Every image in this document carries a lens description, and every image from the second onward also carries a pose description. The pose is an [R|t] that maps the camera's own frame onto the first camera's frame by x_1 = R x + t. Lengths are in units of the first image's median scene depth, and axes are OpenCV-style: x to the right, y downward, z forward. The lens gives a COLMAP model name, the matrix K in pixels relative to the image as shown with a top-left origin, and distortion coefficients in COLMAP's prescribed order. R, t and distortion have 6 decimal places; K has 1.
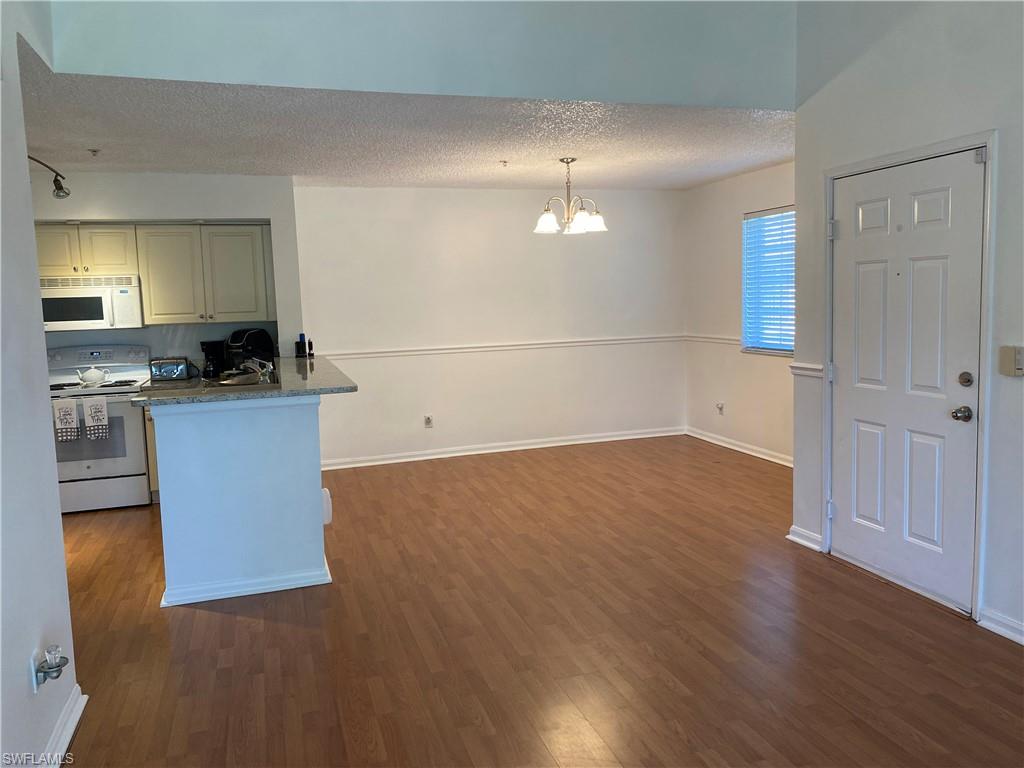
lens RADIAL K [[783.2, 0, 514.3], [0, 783.2, 376.4], [0, 0, 1]] dist [0.006710, -0.002536]
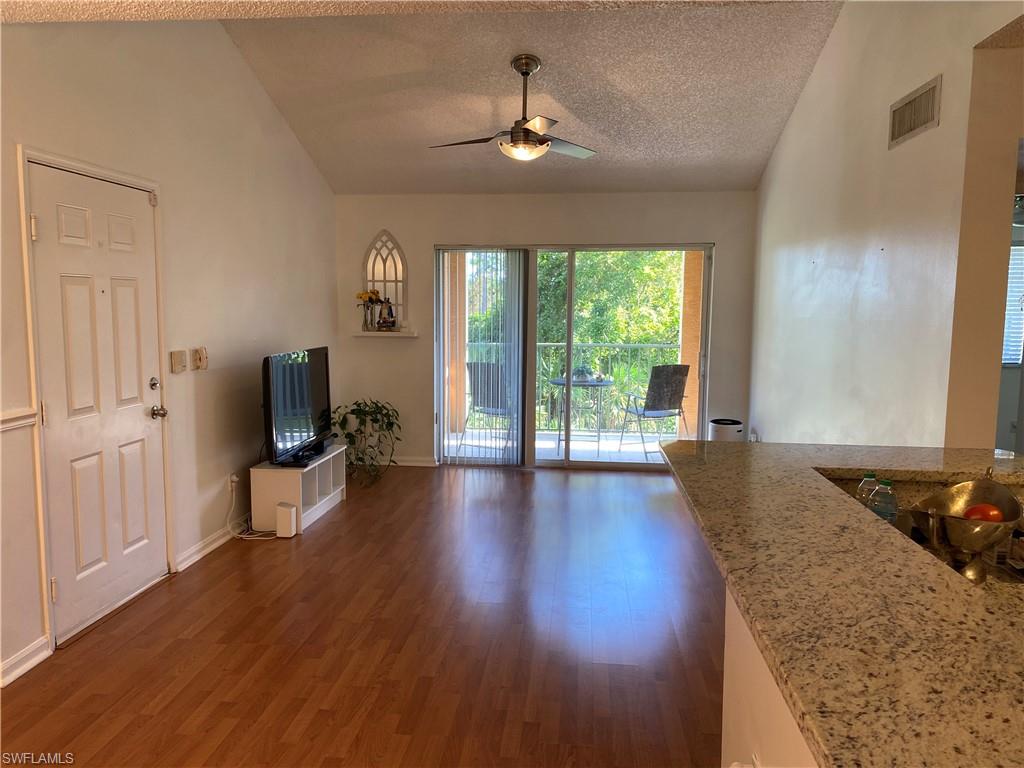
lens RADIAL K [[770.2, 0, 517.8], [0, 770.2, 392.3], [0, 0, 1]] dist [0.074555, -0.123226]
pose [[-0.921209, -0.025856, 0.388207, -0.243093], [0.054987, 0.979122, 0.195697, -0.113924], [-0.385162, 0.201624, -0.900554, 1.143467]]
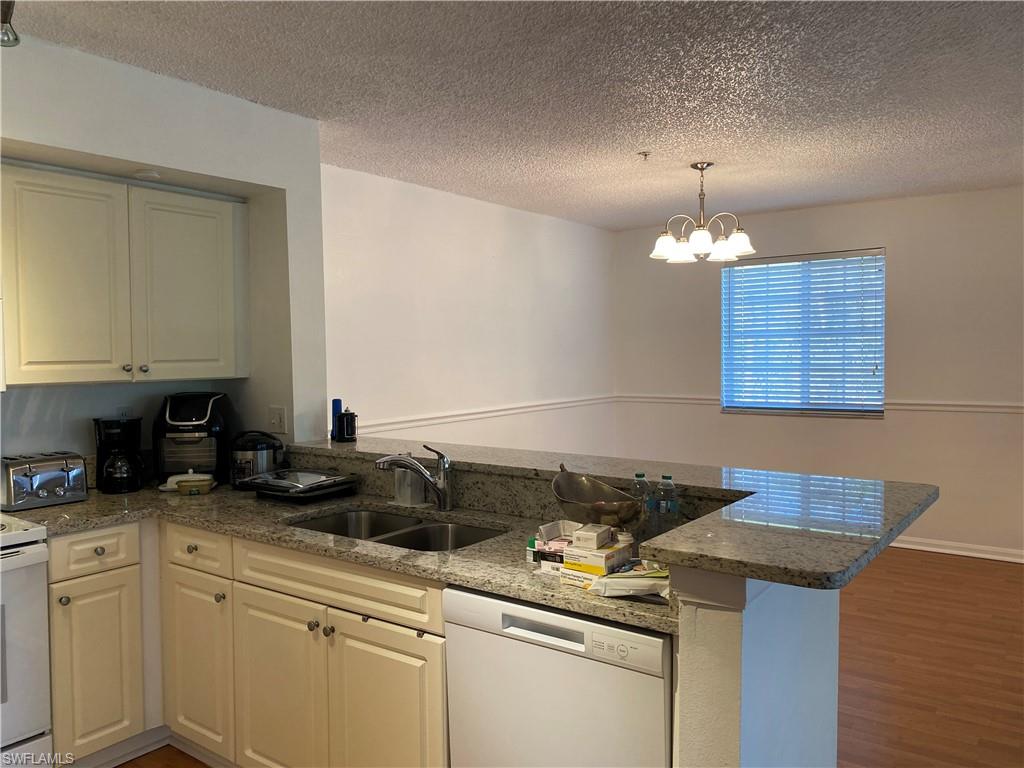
lens RADIAL K [[774.9, 0, 512.0], [0, 774.9, 384.0], [0, 0, 1]] dist [-0.003594, -0.001767]
pose [[0.814211, -0.005349, 0.580545, -0.534089], [0.046862, 0.997300, -0.056535, -0.031031], [-0.578675, 0.073237, 0.812263, 0.518951]]
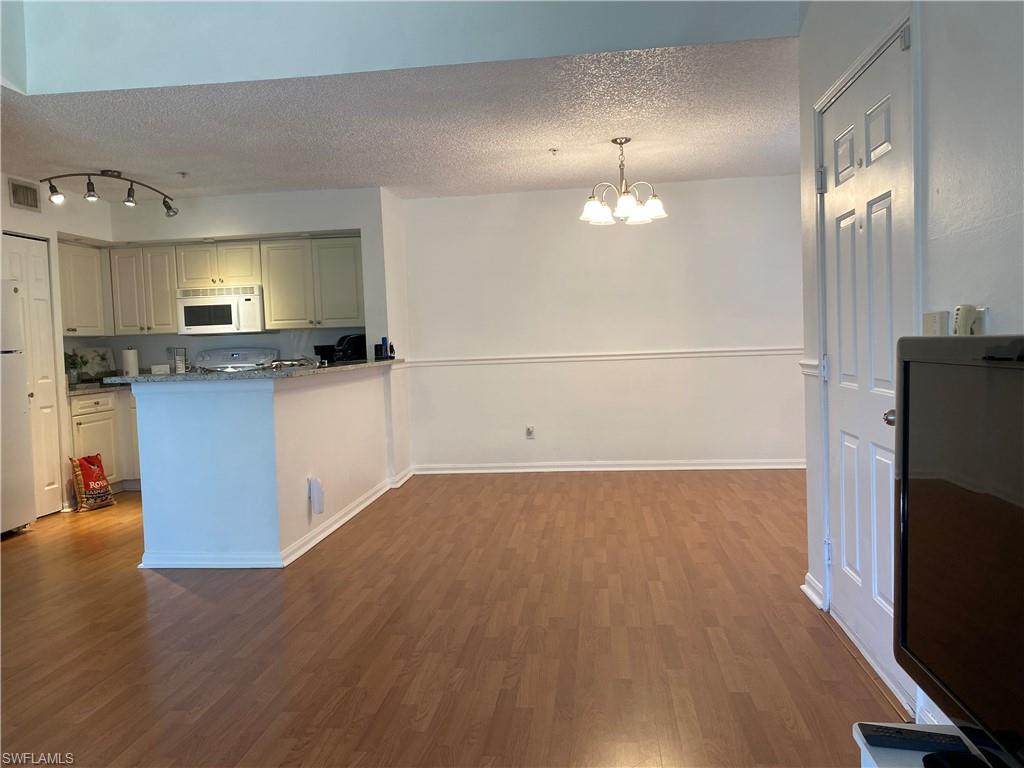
lens RADIAL K [[784.6, 0, 500.7], [0, 784.6, 384.0], [0, 0, 1]] dist [0.009332, 0.000286]
pose [[0.904845, 0.023010, -0.425118, 0.337264], [-0.037272, 0.998986, -0.025260, 0.030290], [0.424106, 0.038701, 0.904785, 0.141796]]
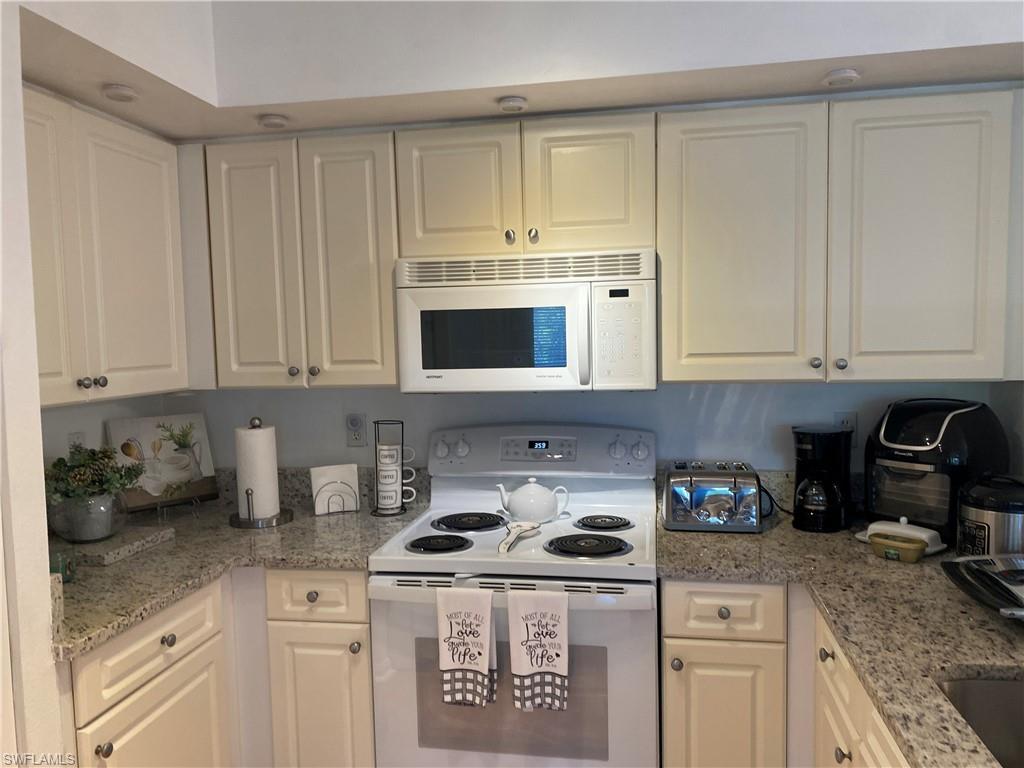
lens RADIAL K [[770.2, 0, 517.8], [0, 770.2, 392.3], [0, 0, 1]] dist [0.074555, -0.123226]
pose [[0.884759, 0.046021, -0.463770, -0.391569], [-0.053693, 0.998552, -0.003345, -0.060822], [0.462945, 0.027860, 0.885949, 0.695376]]
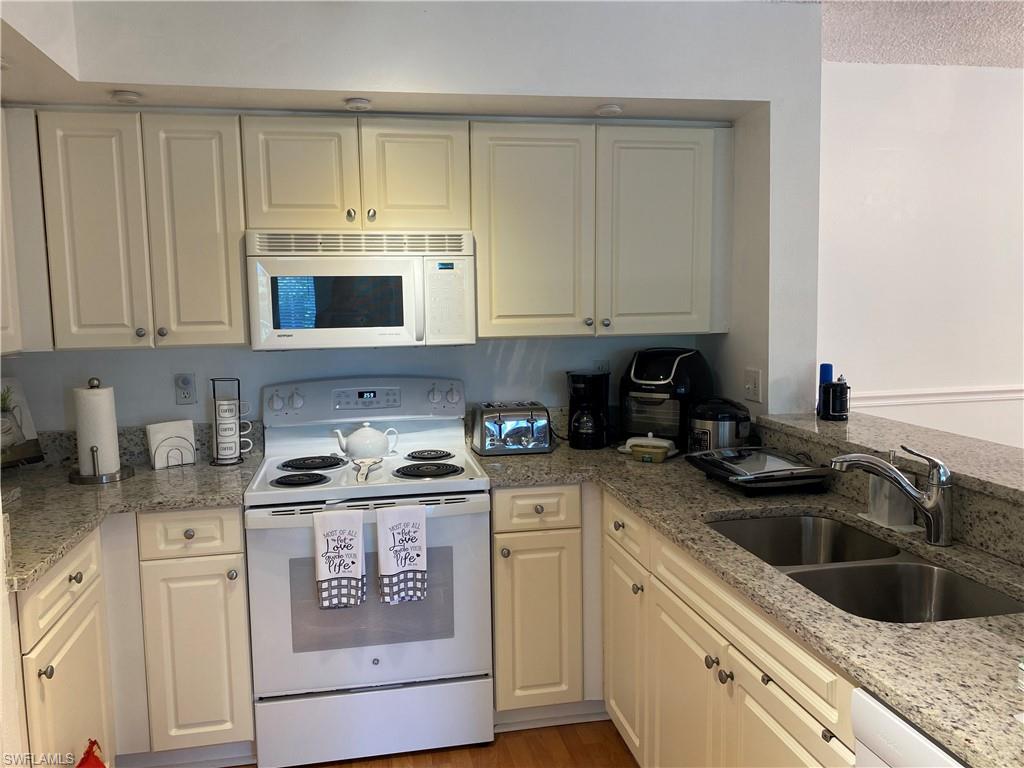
lens RADIAL K [[777.8, 0, 495.4], [0, 777.8, 375.3], [0, 0, 1]] dist [0.063767, -0.059905]
pose [[0.991546, 0.025565, -0.127210, -0.435369], [-0.026082, 0.999657, -0.002404, -0.046366], [0.127105, 0.005701, 0.991873, 0.586418]]
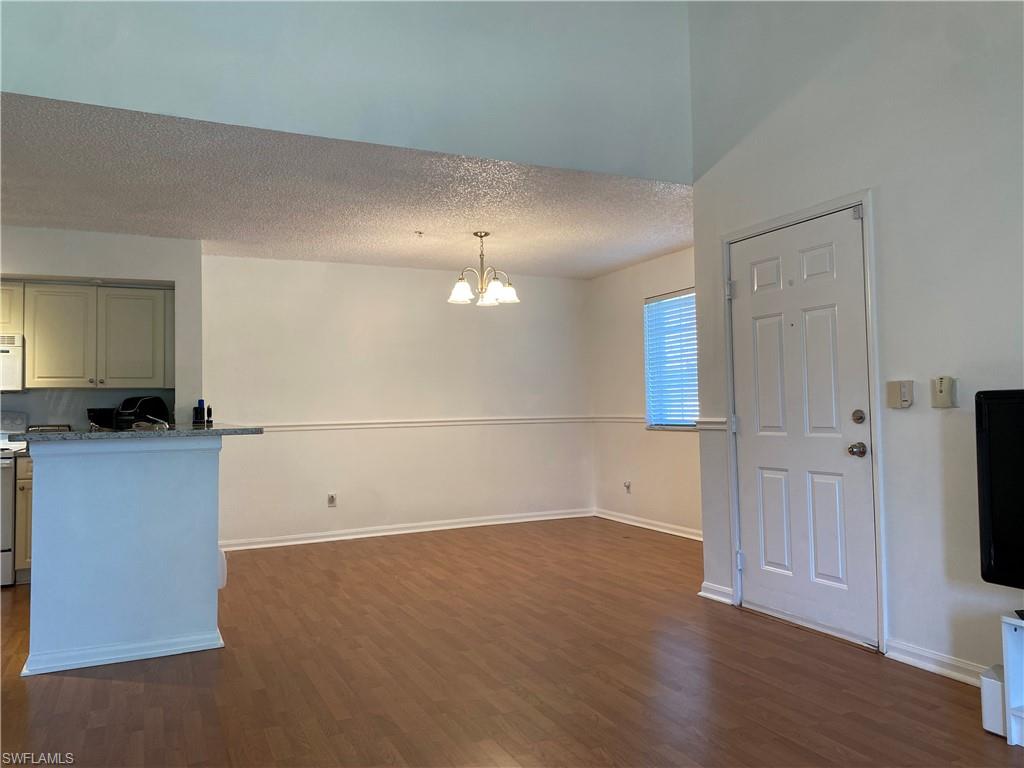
lens RADIAL K [[782.7, 0, 523.6], [0, 782.7, 375.2], [0, 0, 1]] dist [0.010673, -0.008153]
pose [[0.990916, 0.018480, 0.133209, -0.010657], [0.001895, 0.988496, -0.151234, 0.066556], [-0.134471, 0.150113, 0.979481, 0.006499]]
